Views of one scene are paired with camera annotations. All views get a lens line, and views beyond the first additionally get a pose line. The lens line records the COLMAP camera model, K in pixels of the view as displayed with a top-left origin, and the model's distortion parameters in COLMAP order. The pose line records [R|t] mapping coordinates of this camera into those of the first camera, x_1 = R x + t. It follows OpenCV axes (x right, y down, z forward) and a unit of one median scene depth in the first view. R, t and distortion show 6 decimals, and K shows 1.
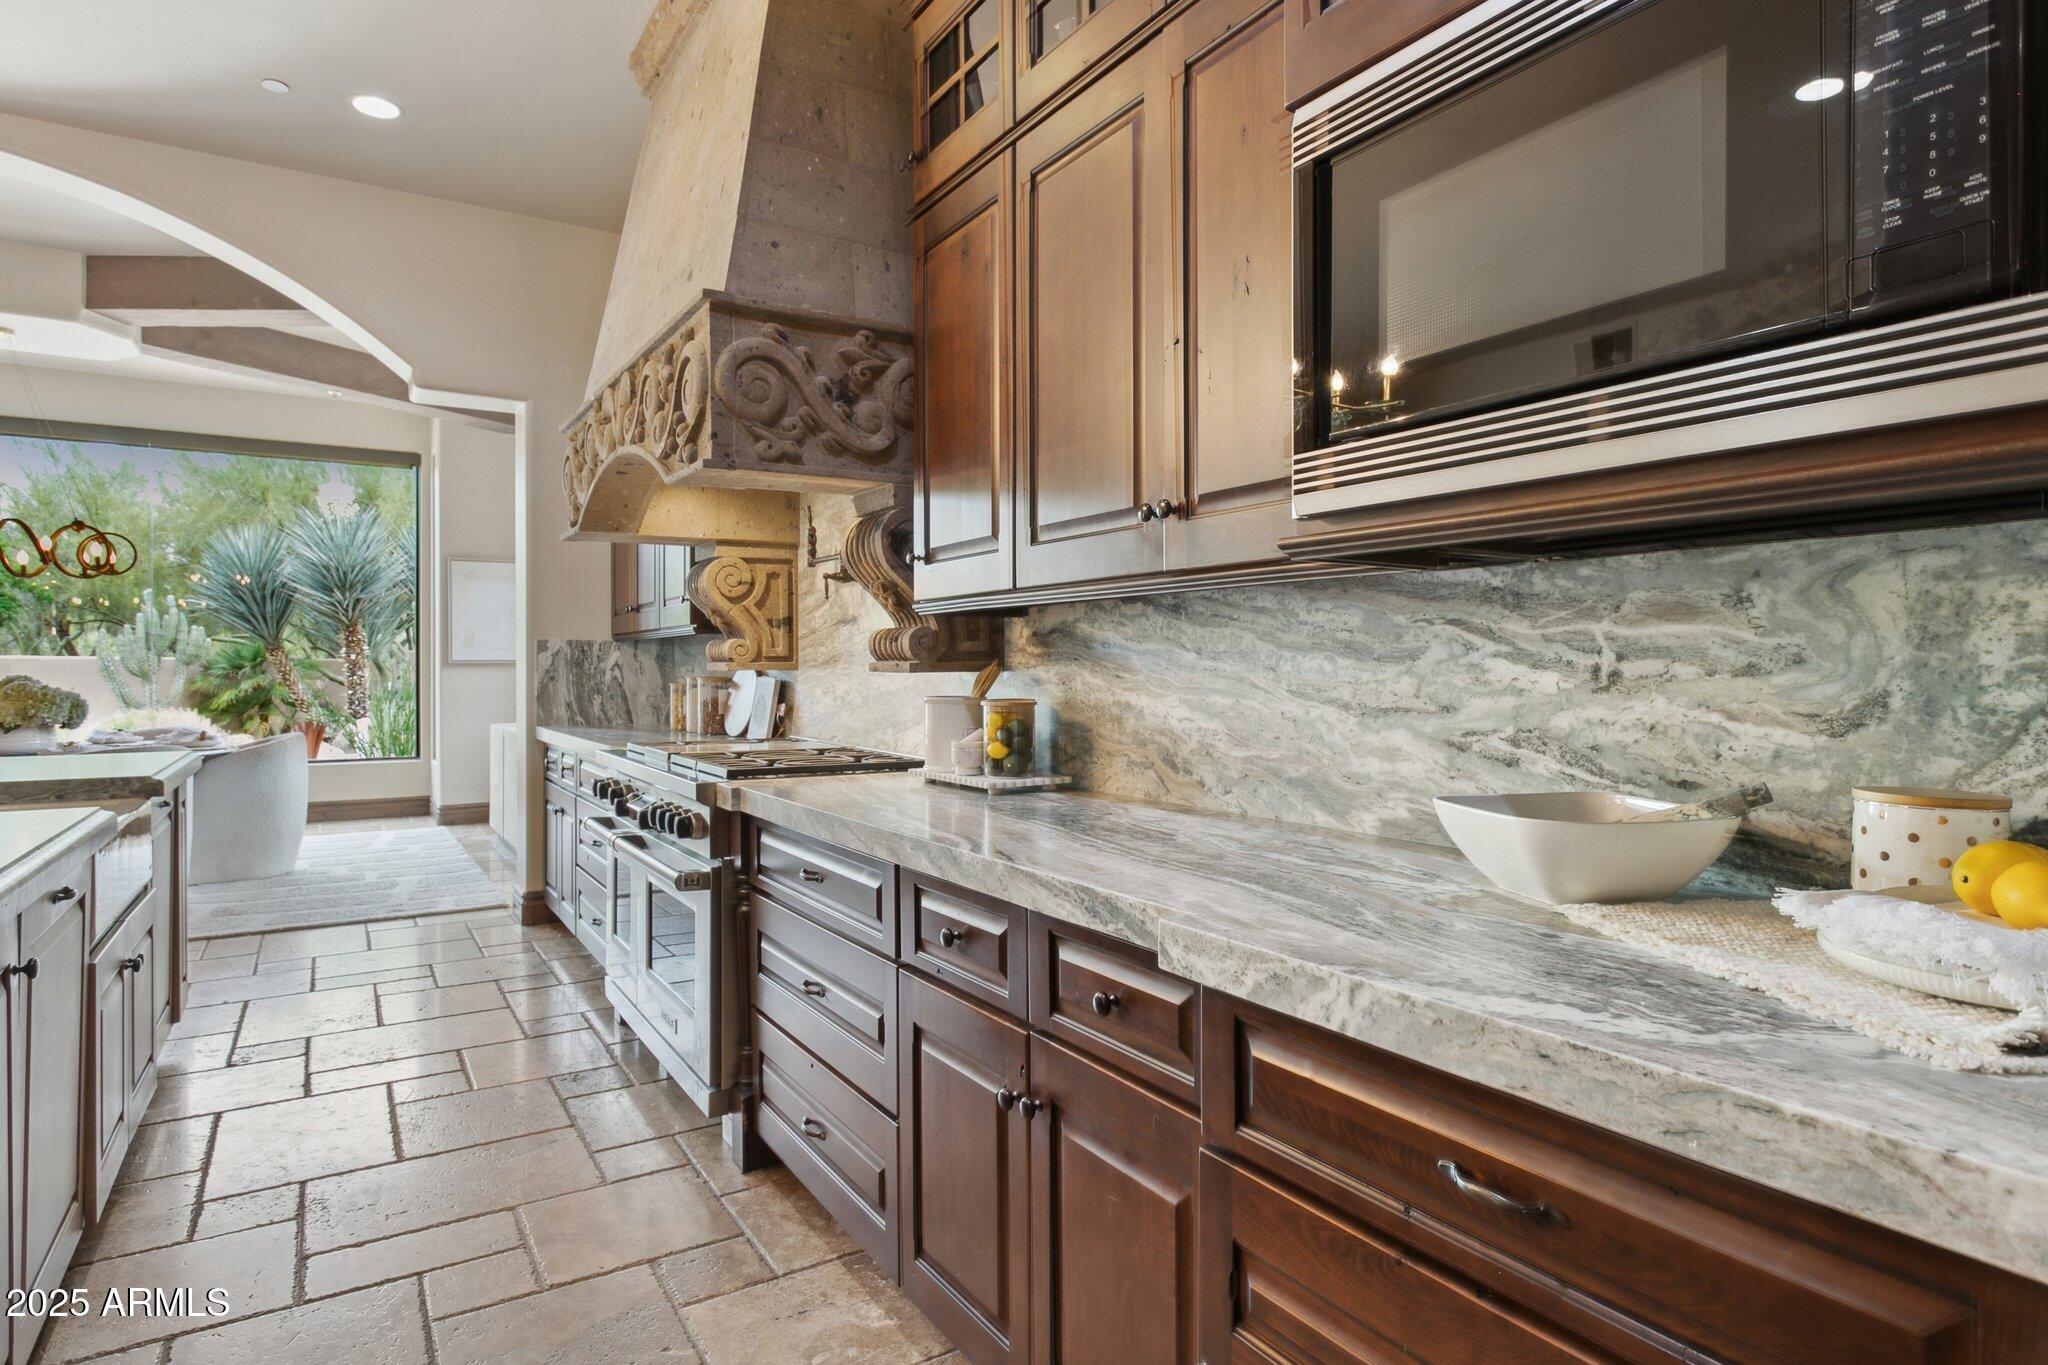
lens RADIAL K [[1139.5, 0, 1024.0], [0, 1139.5, 682.5], [0, 0, 1]] dist [0.000065, 0.000278]
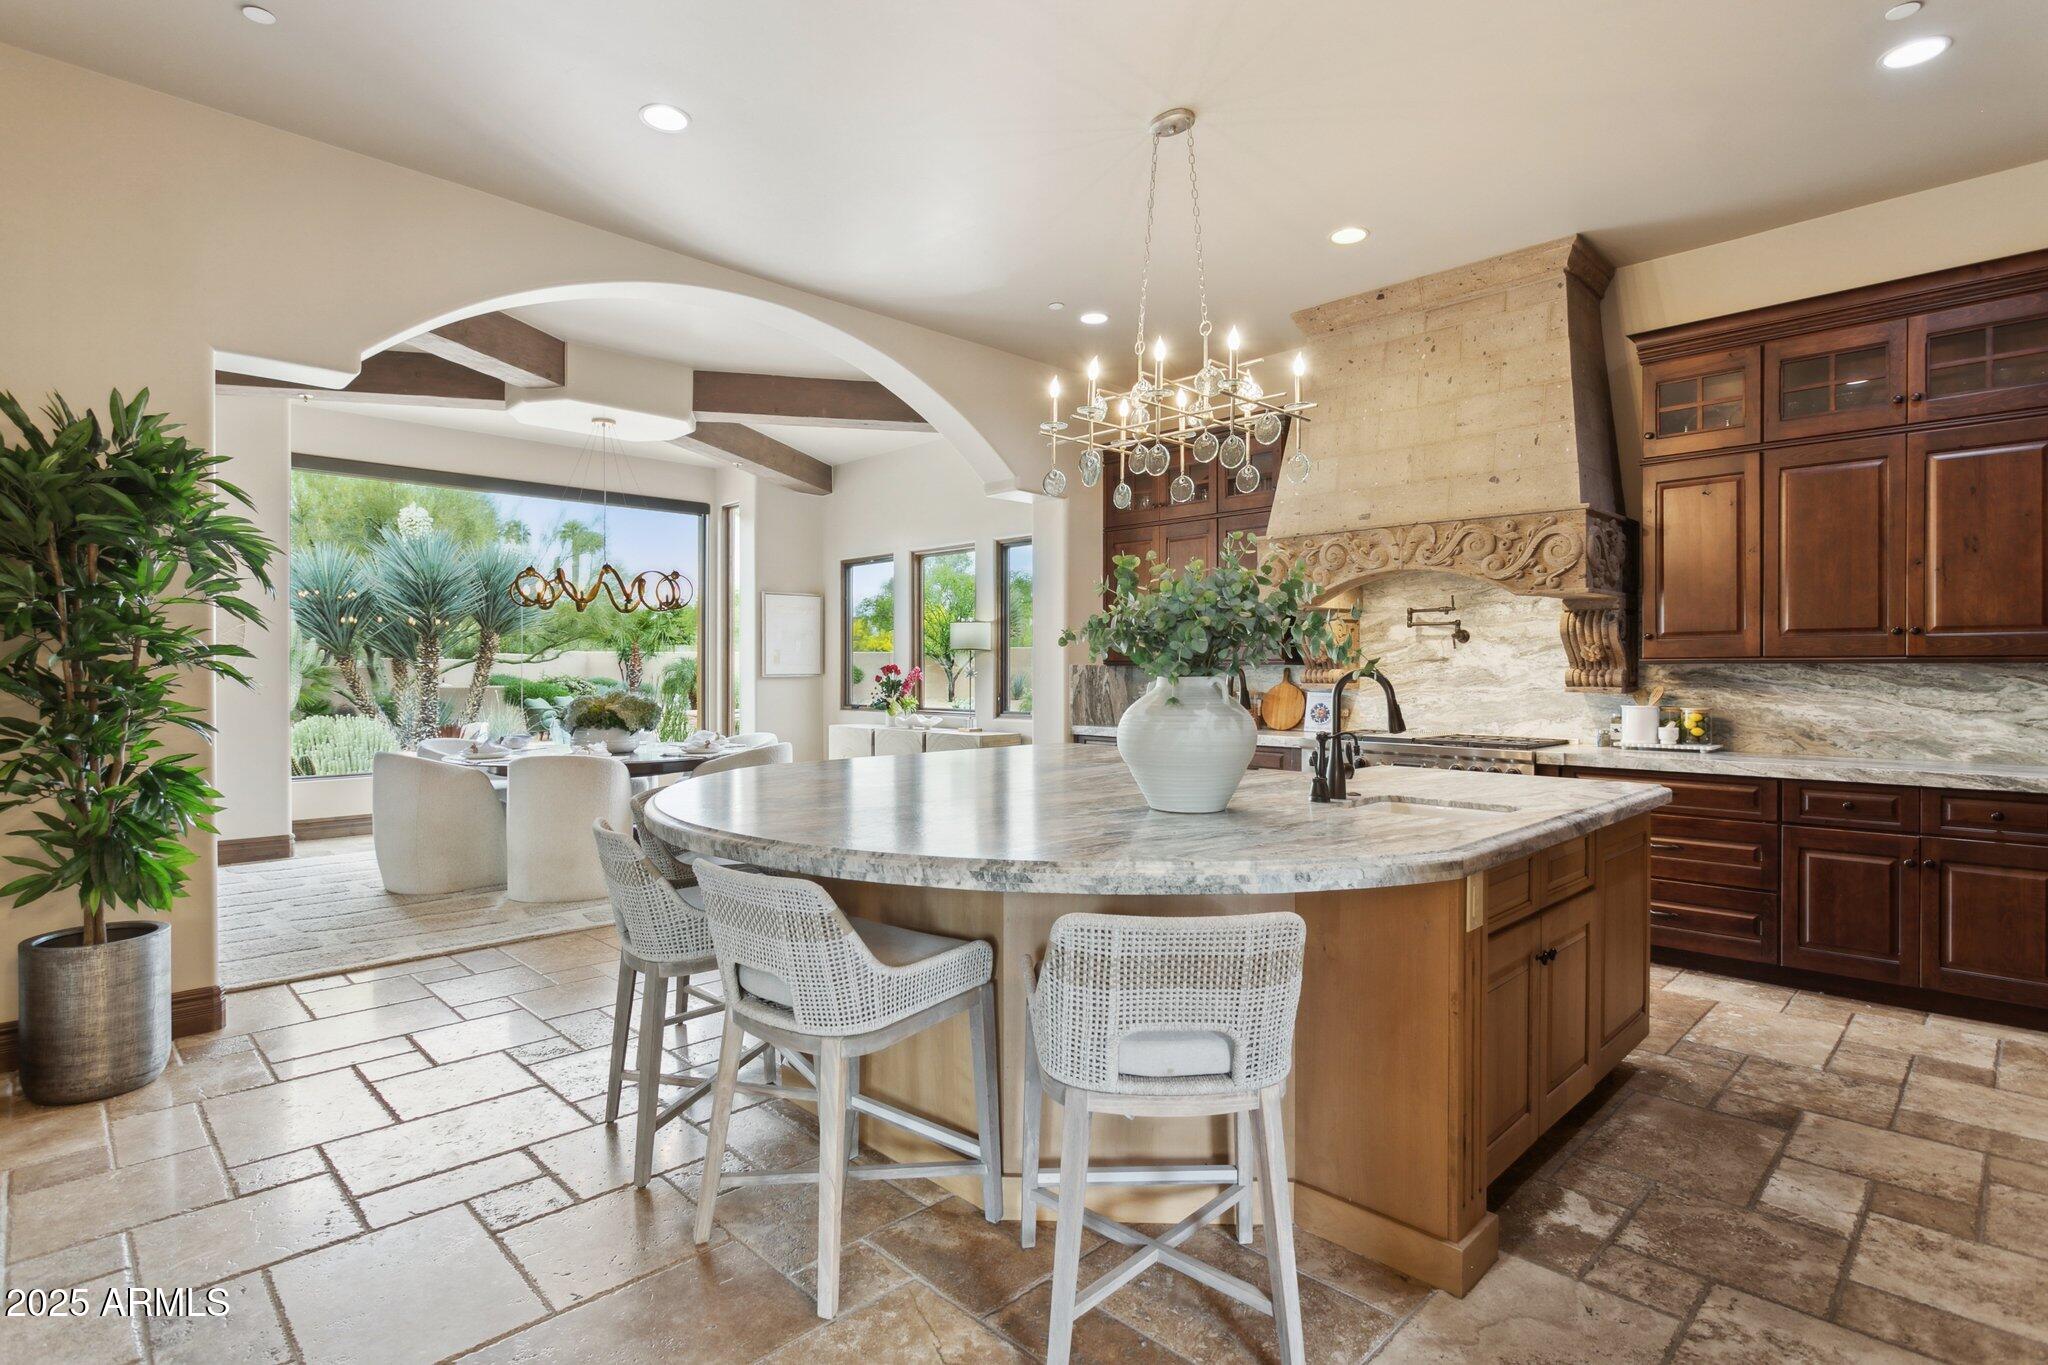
lens RADIAL K [[1018.9, 0, 1024.0], [0, 1018.9, 682.5], [0, 0, 1]] dist [-0.008449, -0.000208]
pose [[0.976423, 0.000027, 0.215867, -0.981566], [0.000620, 0.999996, -0.002929, -0.014979], [-0.215867, 0.002994, 0.976418, -0.318599]]
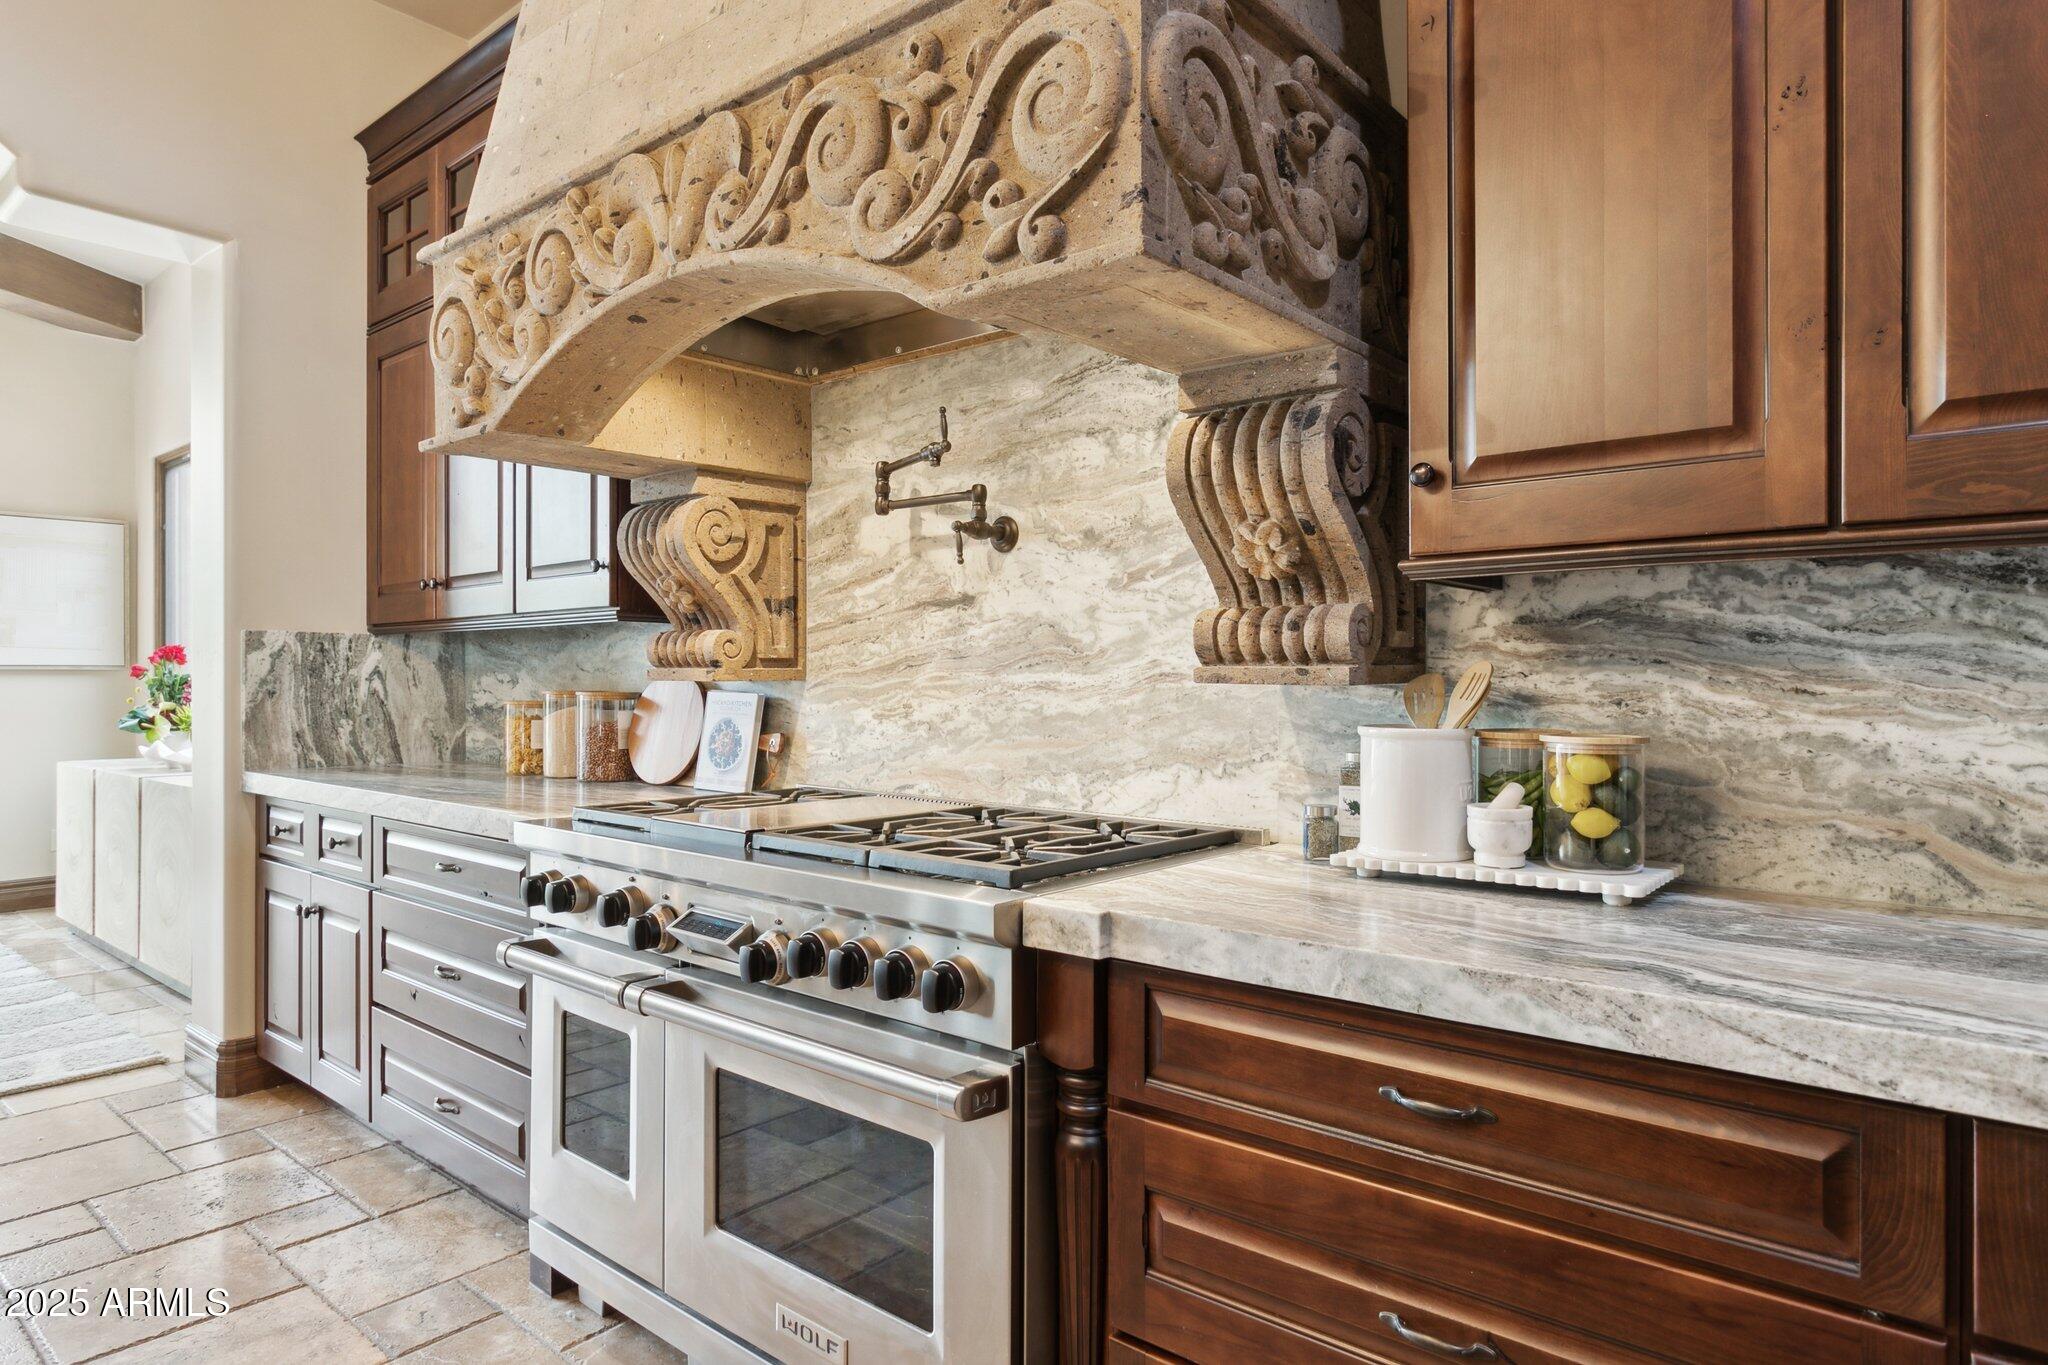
lens RADIAL K [[1199.2, 0, 1024.0], [0, 1199.2, 682.5], [0, 0, 1]] dist [-0.009212, -0.001353]
pose [[0.950873, 0.002714, 0.309569, -0.289760], [0.000985, 0.999930, -0.011790, -0.001777], [-0.309579, 0.011515, 0.950804, 0.324513]]
